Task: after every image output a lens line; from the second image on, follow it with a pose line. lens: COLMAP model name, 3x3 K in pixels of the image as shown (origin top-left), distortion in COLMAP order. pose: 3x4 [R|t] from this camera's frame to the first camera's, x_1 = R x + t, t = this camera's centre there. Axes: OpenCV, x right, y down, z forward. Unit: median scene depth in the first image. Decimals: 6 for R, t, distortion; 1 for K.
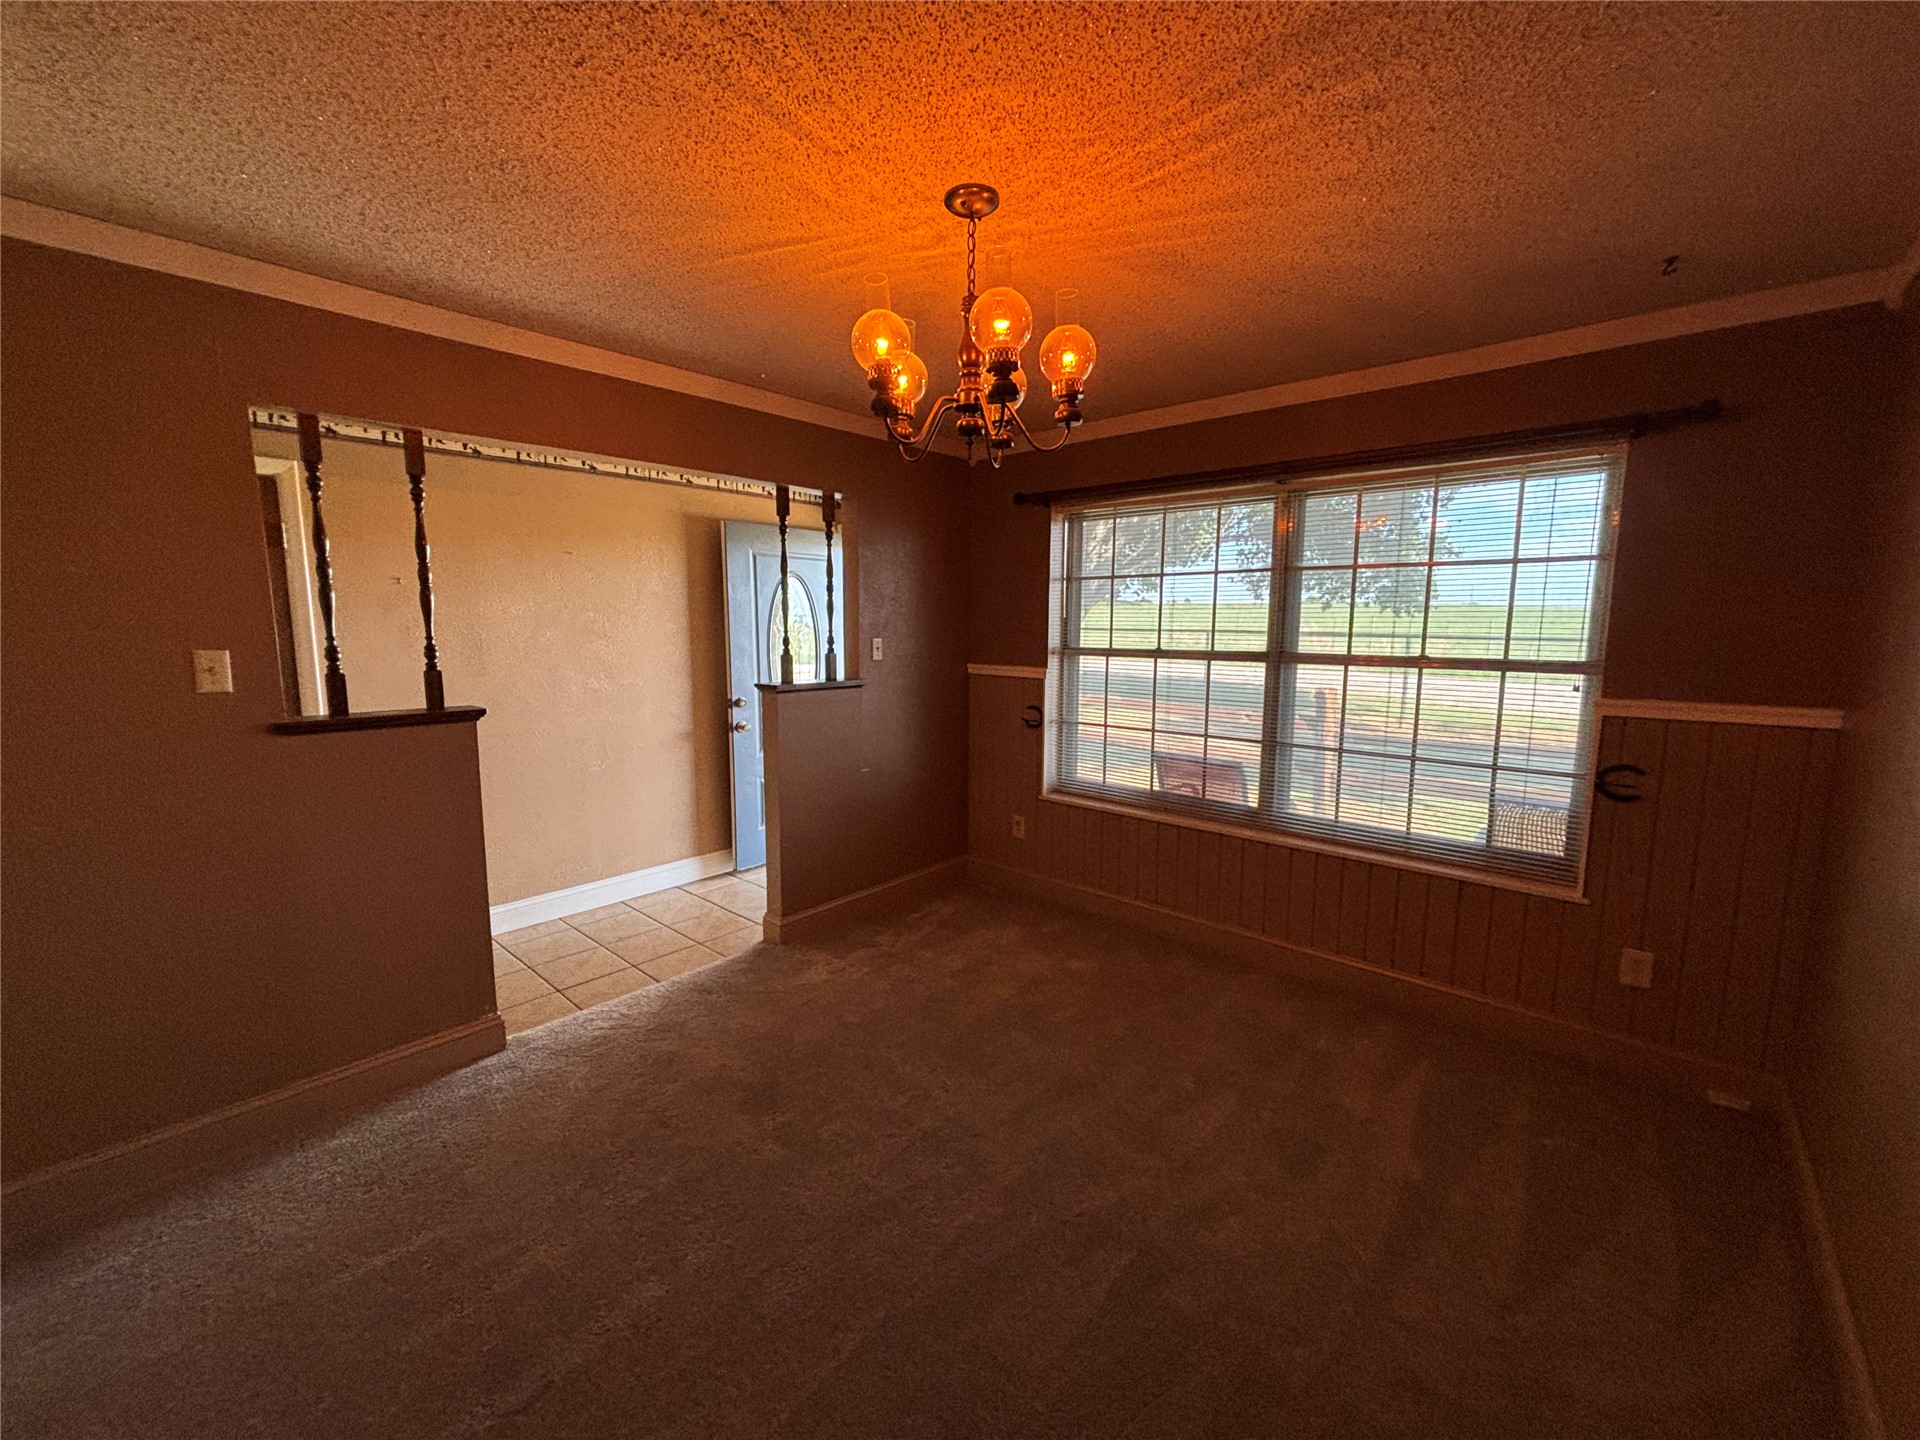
lens RADIAL K [[768.6, 0, 952.6], [0, 768.6, 724.1], [0, 0, 1]] dist [0.000240, -0.000537]
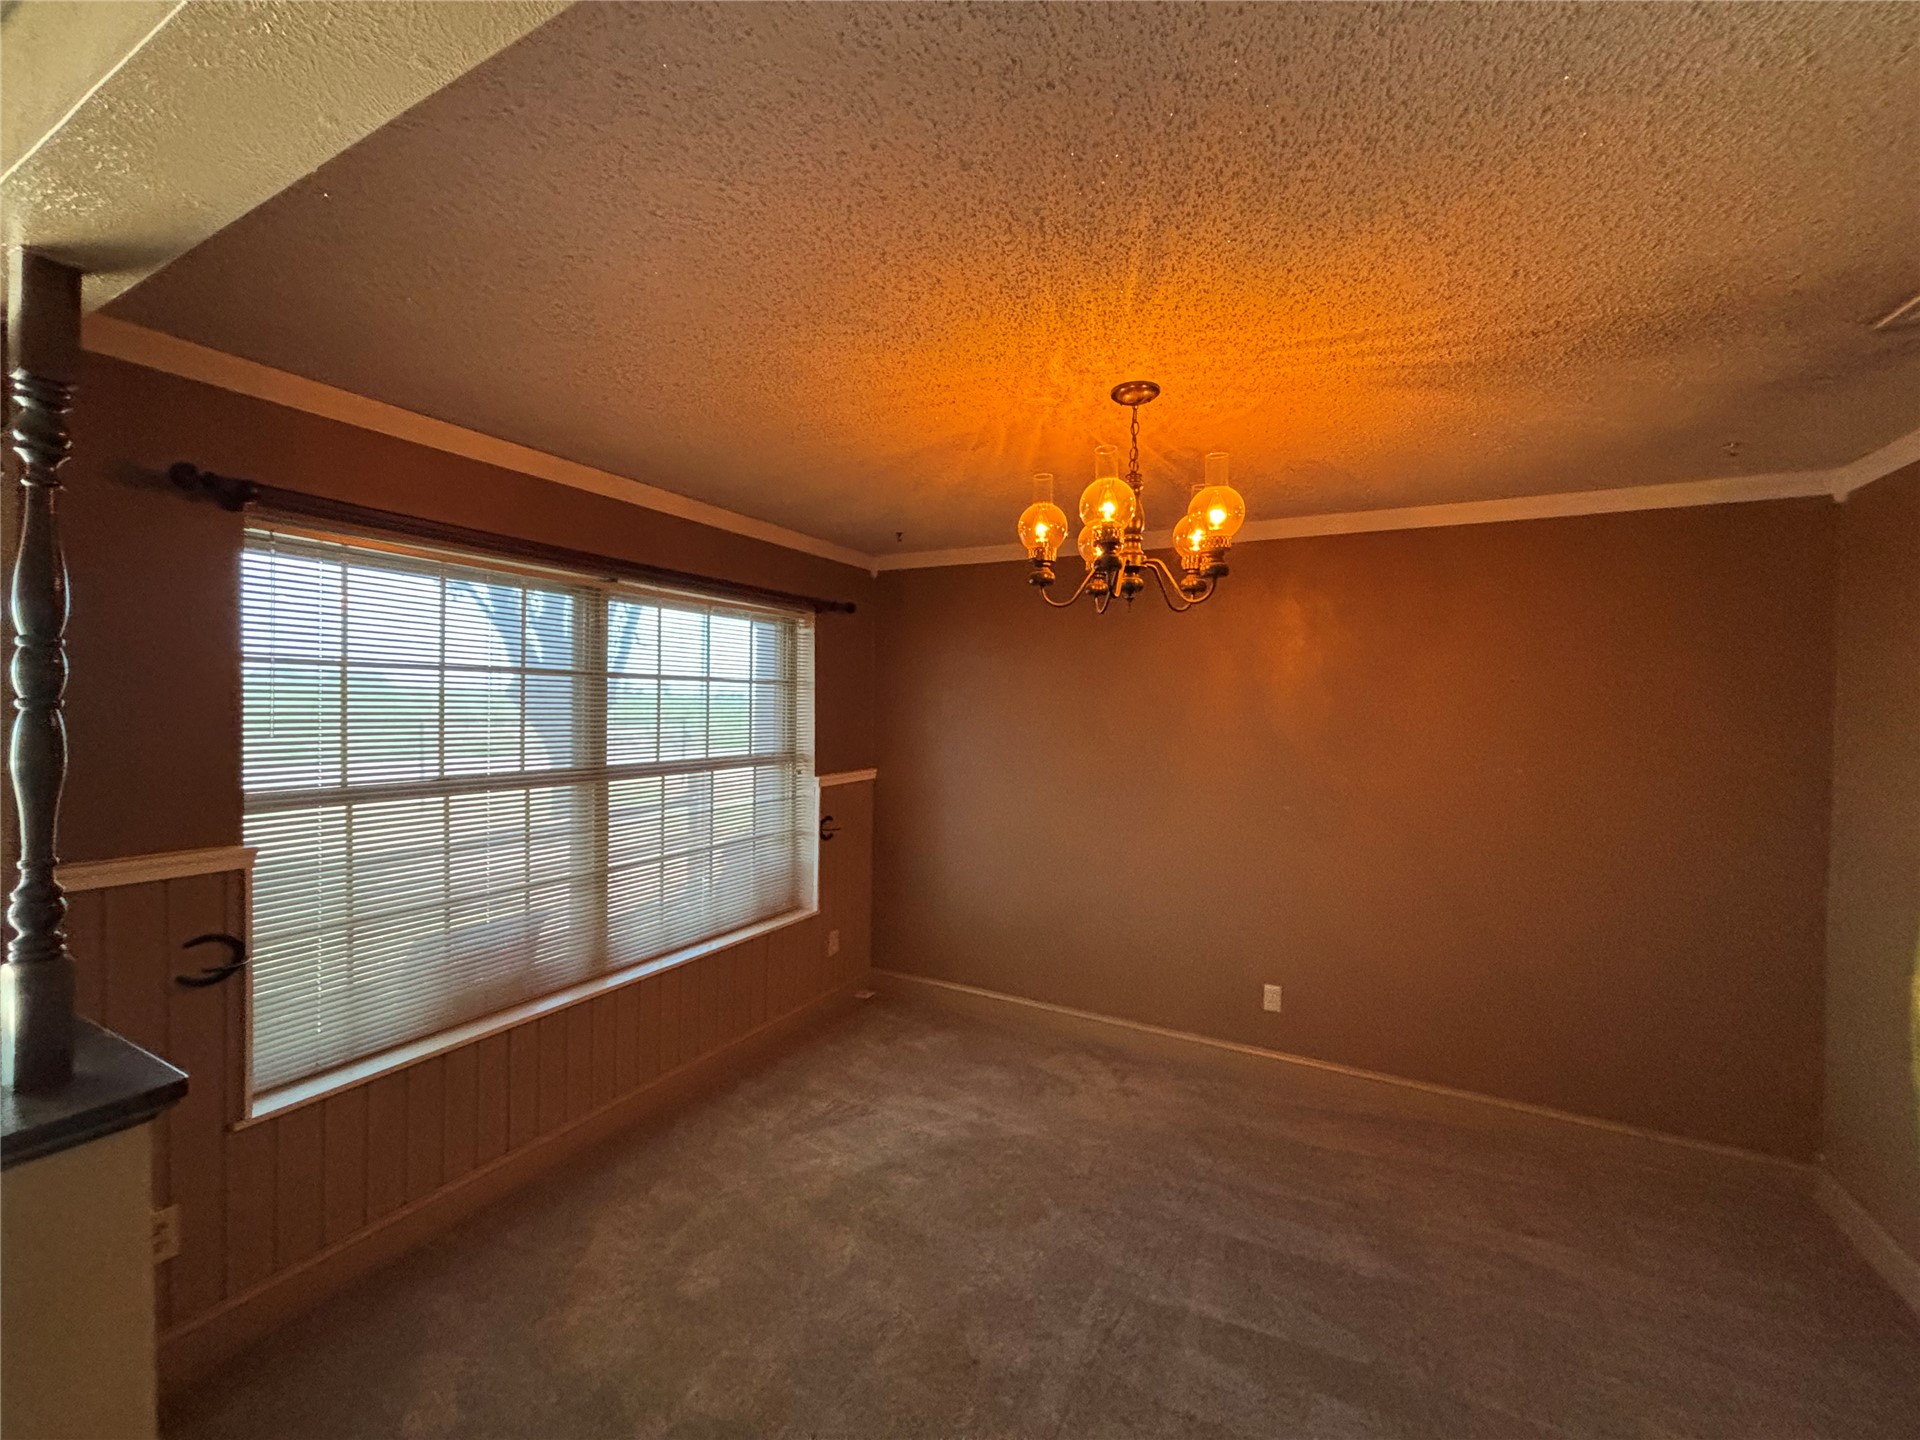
lens RADIAL K [[768.6, 0, 955.0], [0, 768.6, 719.1], [0, 0, 1]] dist [0.000240, -0.000537]
pose [[-0.246506, -0.026971, 0.968766, -0.625423], [0.115017, 0.991734, 0.056877, -0.180397], [-0.962292, 0.125445, -0.241366, 0.968932]]
